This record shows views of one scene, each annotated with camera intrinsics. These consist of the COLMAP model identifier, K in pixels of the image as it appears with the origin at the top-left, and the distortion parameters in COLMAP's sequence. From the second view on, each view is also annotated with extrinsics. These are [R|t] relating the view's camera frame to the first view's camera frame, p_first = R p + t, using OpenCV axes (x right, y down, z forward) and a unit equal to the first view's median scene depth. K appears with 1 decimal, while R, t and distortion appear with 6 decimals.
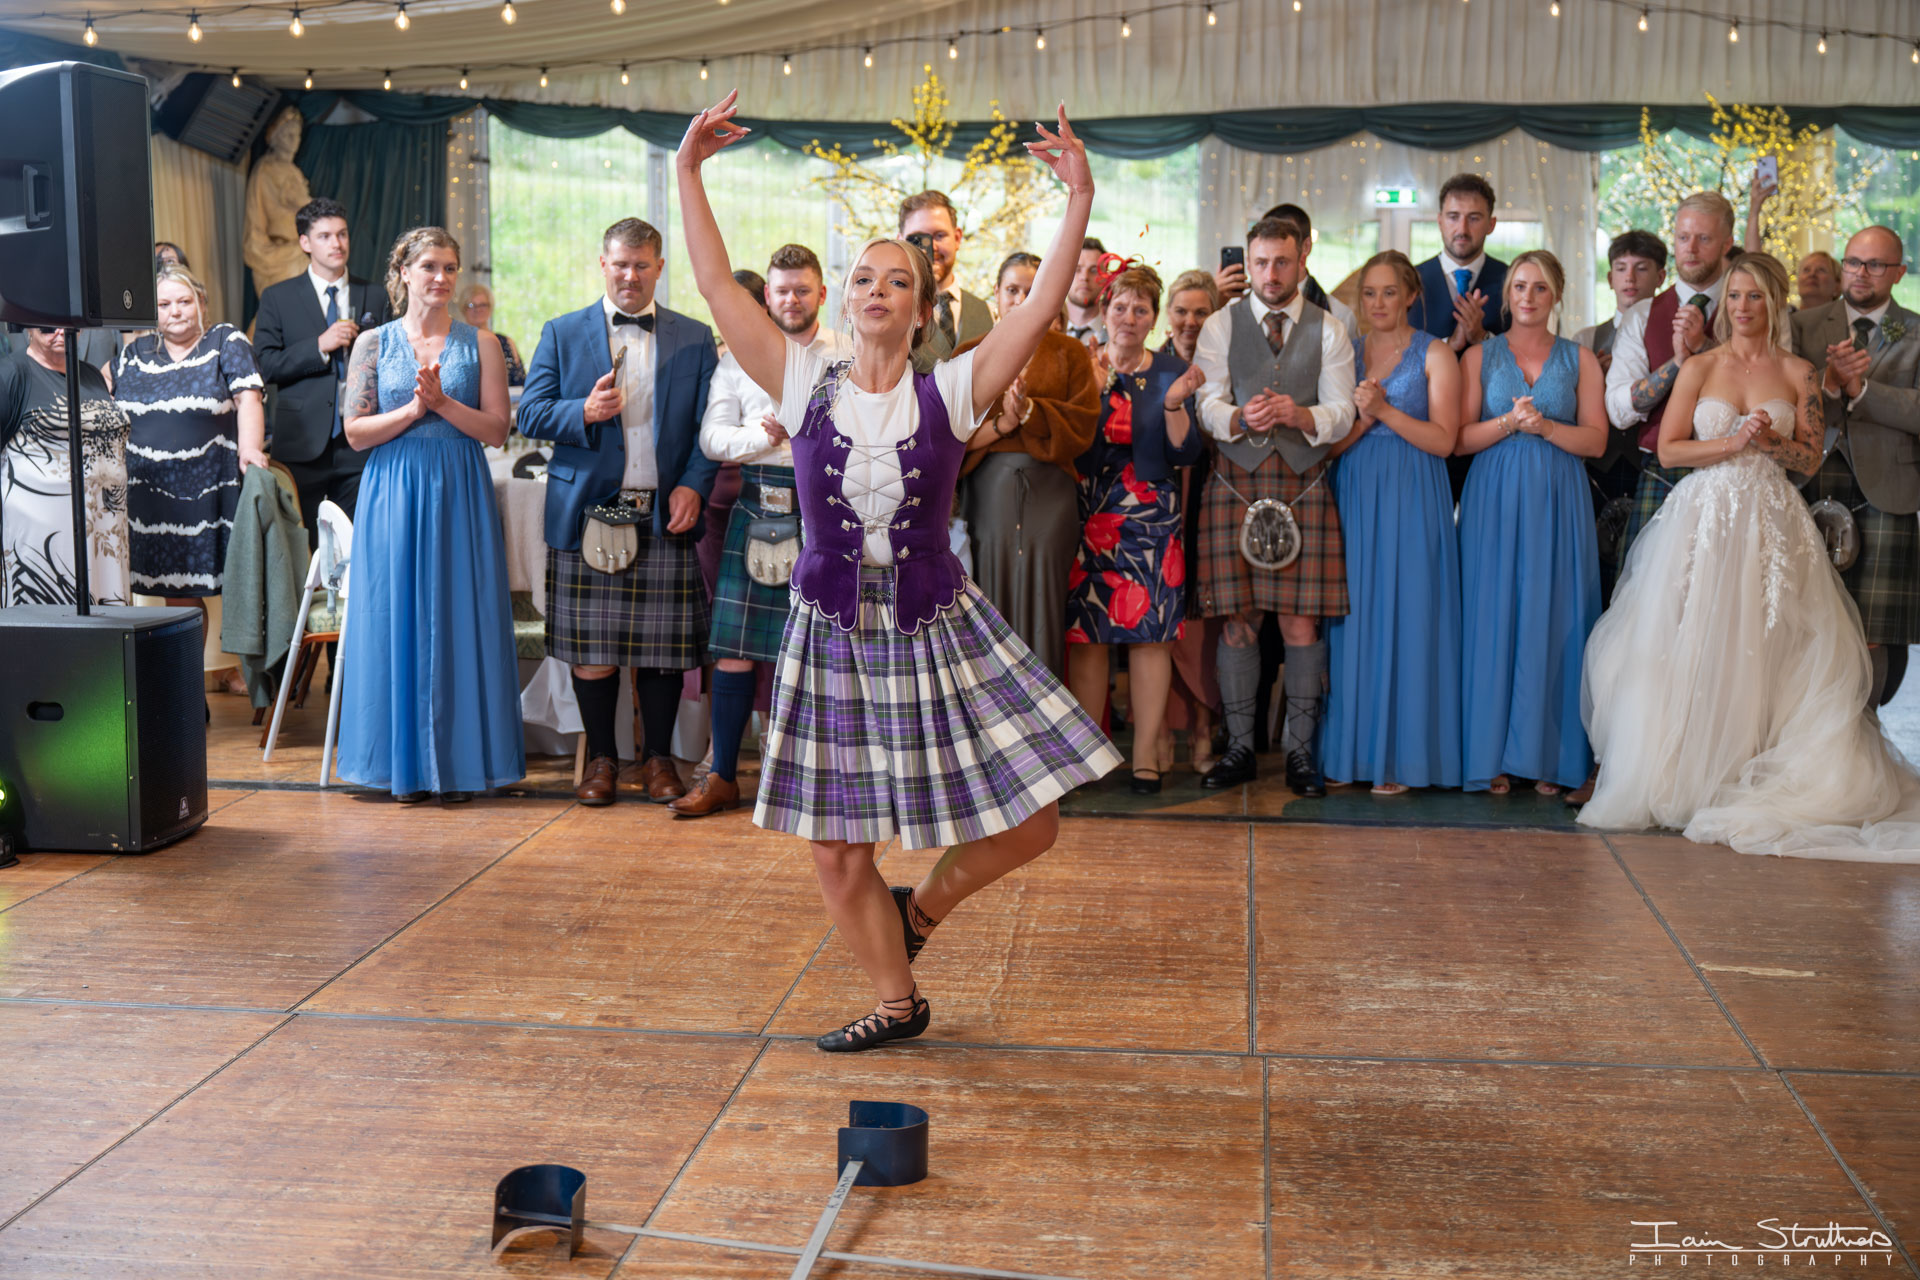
lens RADIAL K [[2451.8, 0, 957.2], [0, 2451.8, 557.9], [0, 0, 1]] dist [-0.008995, 0.000000]
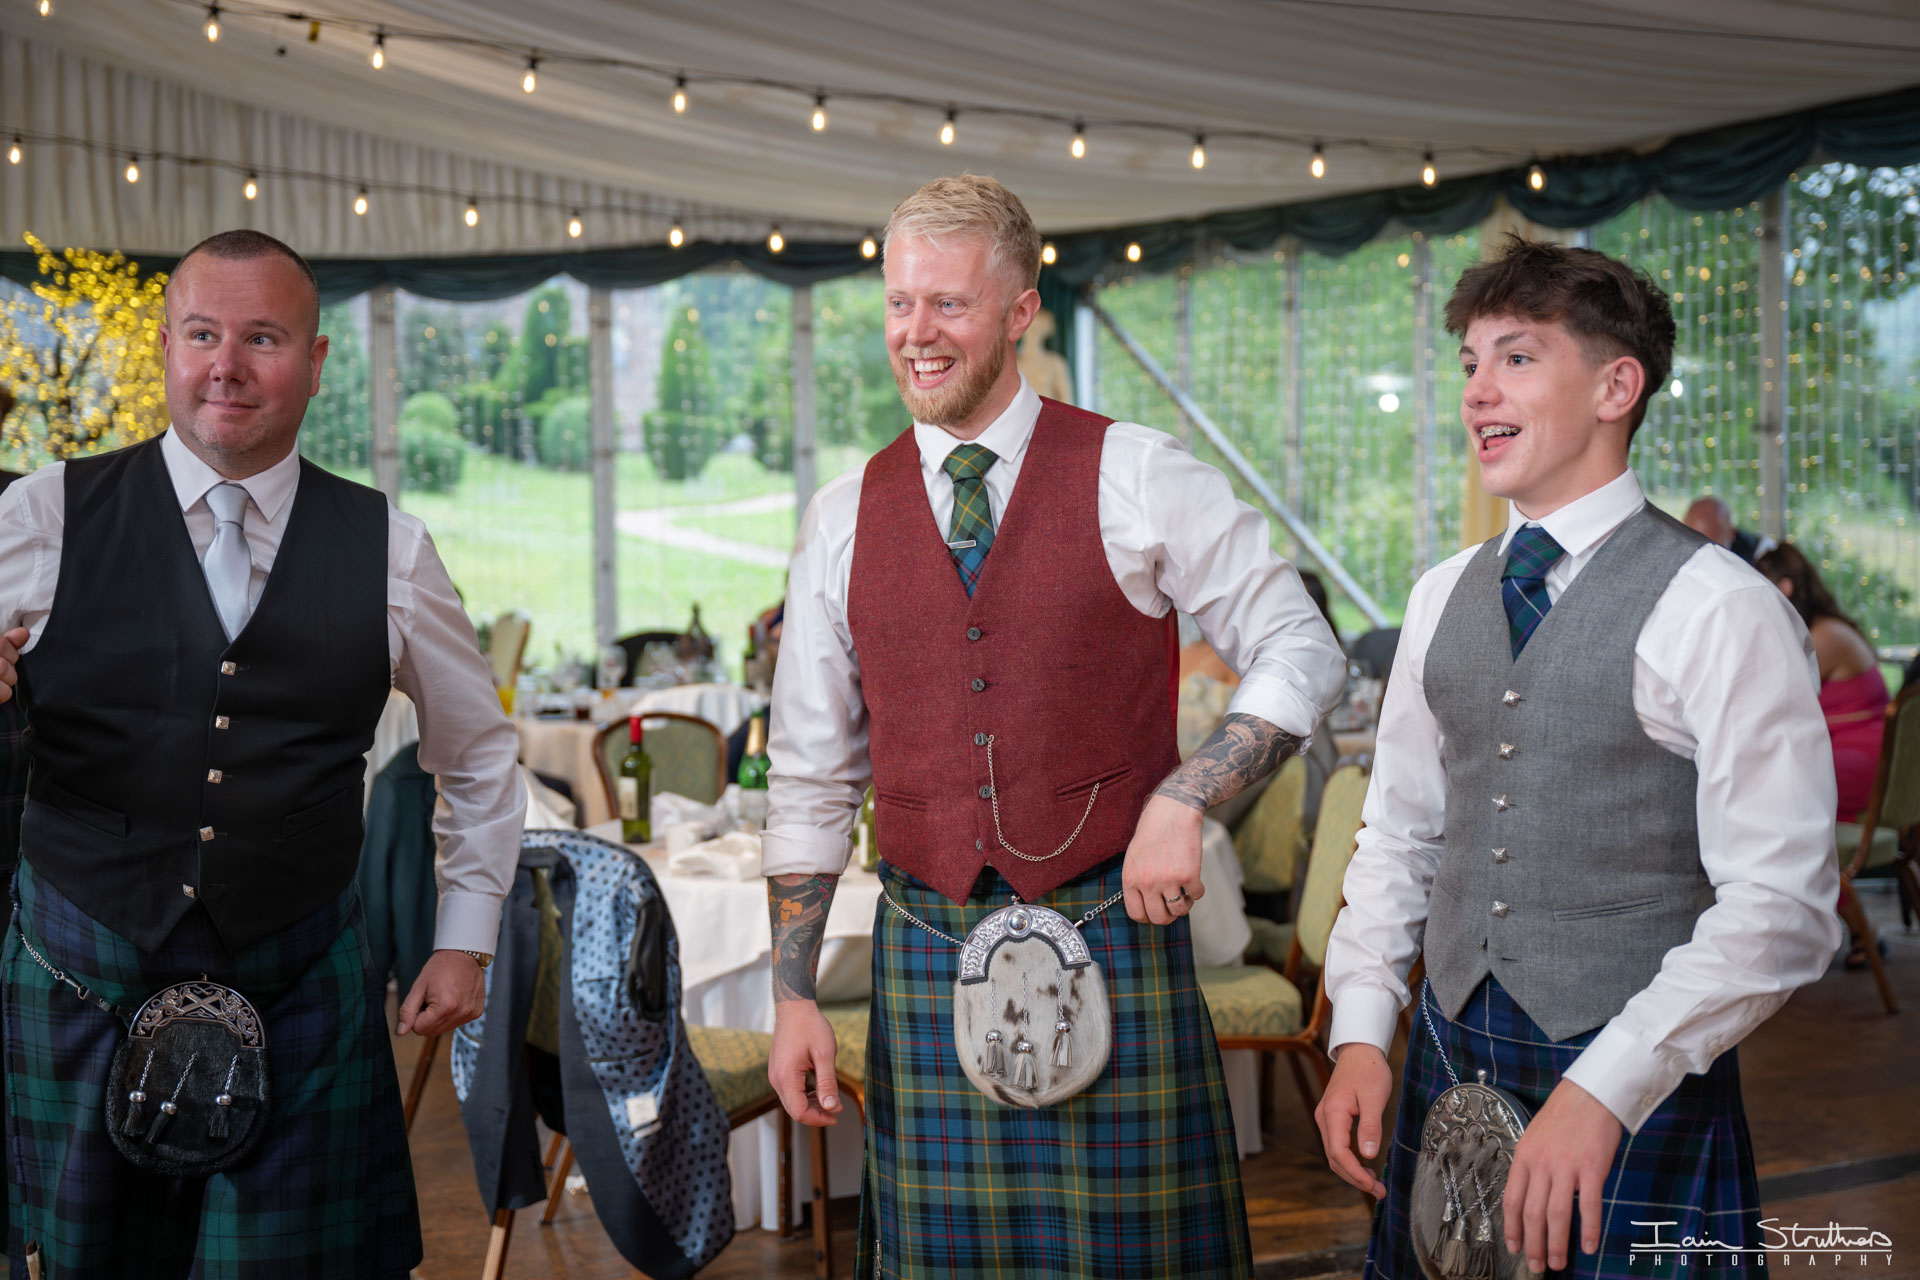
lens RADIAL K [[2505.7, 0, 963.0], [0, 2505.7, 643.3], [0, 0, 1]] dist [-0.103141, 0.000000]
pose [[0.860988, -0.049711, 0.506190, 0.403915], [0.067623, 0.997565, -0.017055, -0.069617], [-0.504110, 0.048914, 0.862253, 0.481577]]
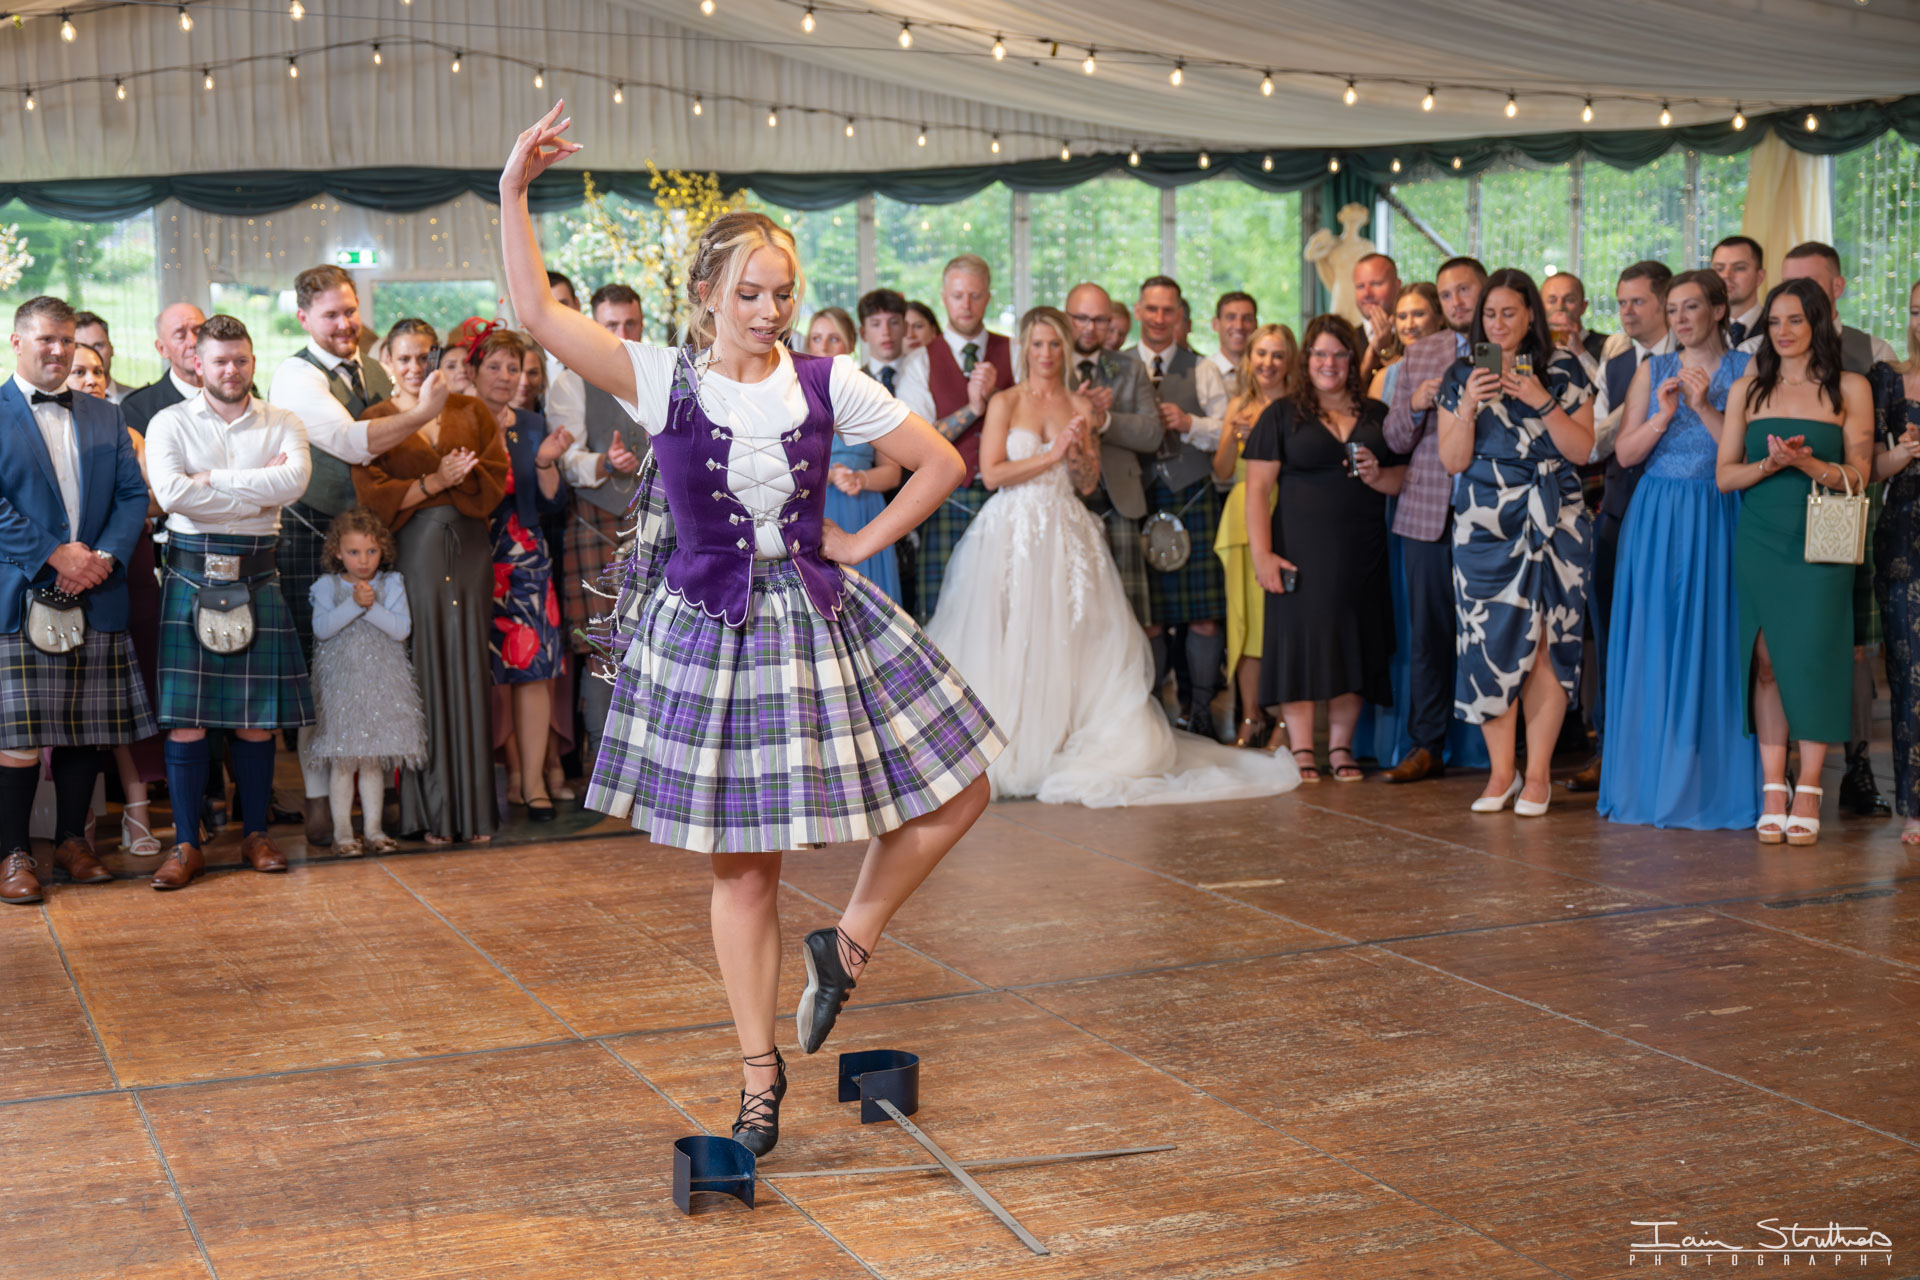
lens RADIAL K [[2376.0, 0, 949.3], [0, 2376.0, 642.0], [0, 0, 1]] dist [-0.013279, 0.000000]
pose [[0.893689, -0.078348, 0.441793, -0.233296], [0.071592, 0.996921, 0.031974, -0.002809], [-0.442938, 0.003054, 0.896547, -0.014305]]
